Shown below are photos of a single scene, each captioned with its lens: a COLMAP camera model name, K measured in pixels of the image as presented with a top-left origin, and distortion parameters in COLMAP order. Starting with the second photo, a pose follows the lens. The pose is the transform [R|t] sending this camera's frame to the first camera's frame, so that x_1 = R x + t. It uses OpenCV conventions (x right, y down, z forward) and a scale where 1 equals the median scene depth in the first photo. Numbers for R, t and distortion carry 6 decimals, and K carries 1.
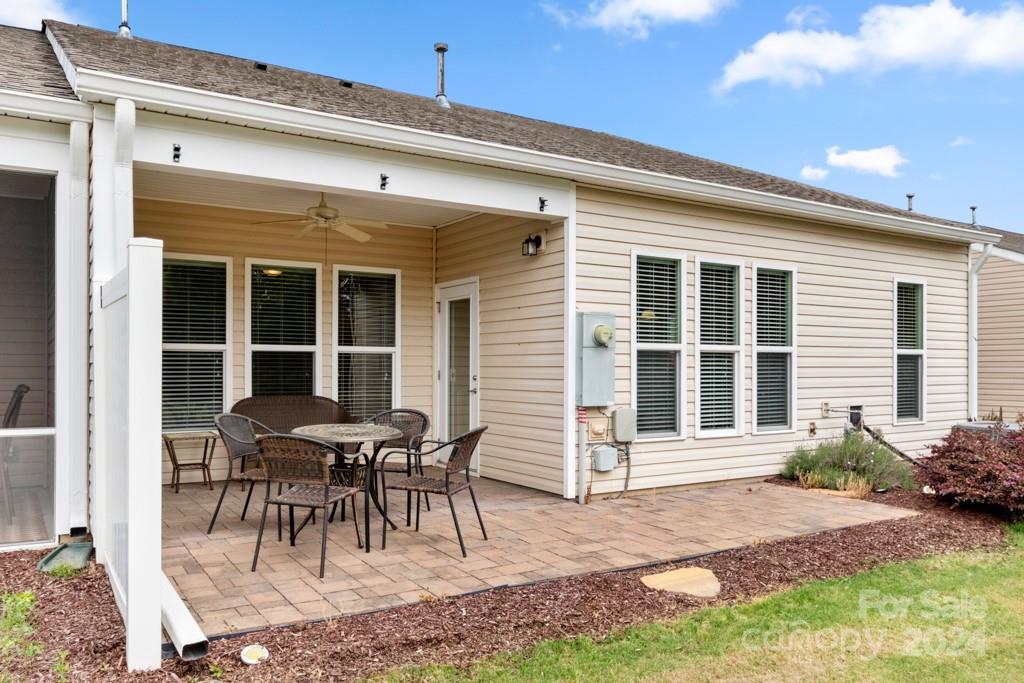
lens RADIAL K [[762.5, 0, 511.4], [0, 762.5, 348.9], [0, 0, 1]] dist [-0.000569, -0.001188]
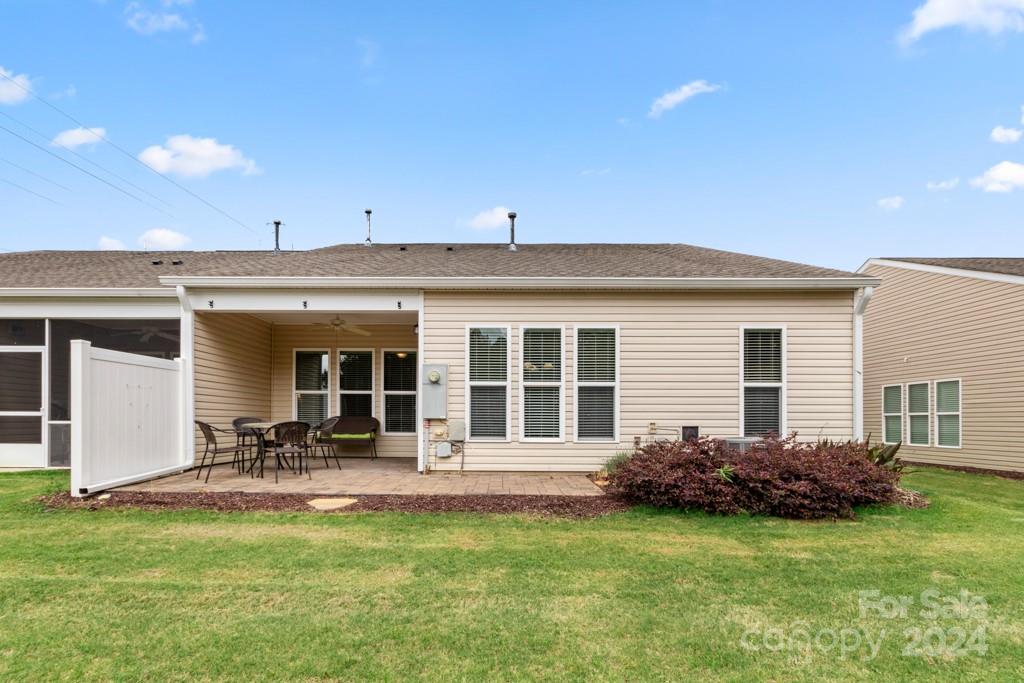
lens RADIAL K [[489.9, 0, 501.5], [0, 489.9, 406.2], [0, 0, 1]] dist [0.004995, 0.002279]
pose [[0.842255, -0.011417, -0.538959, 0.719555], [0.008461, 0.999933, -0.007960, 0.049784], [0.539014, 0.002144, 0.842294, 0.132521]]
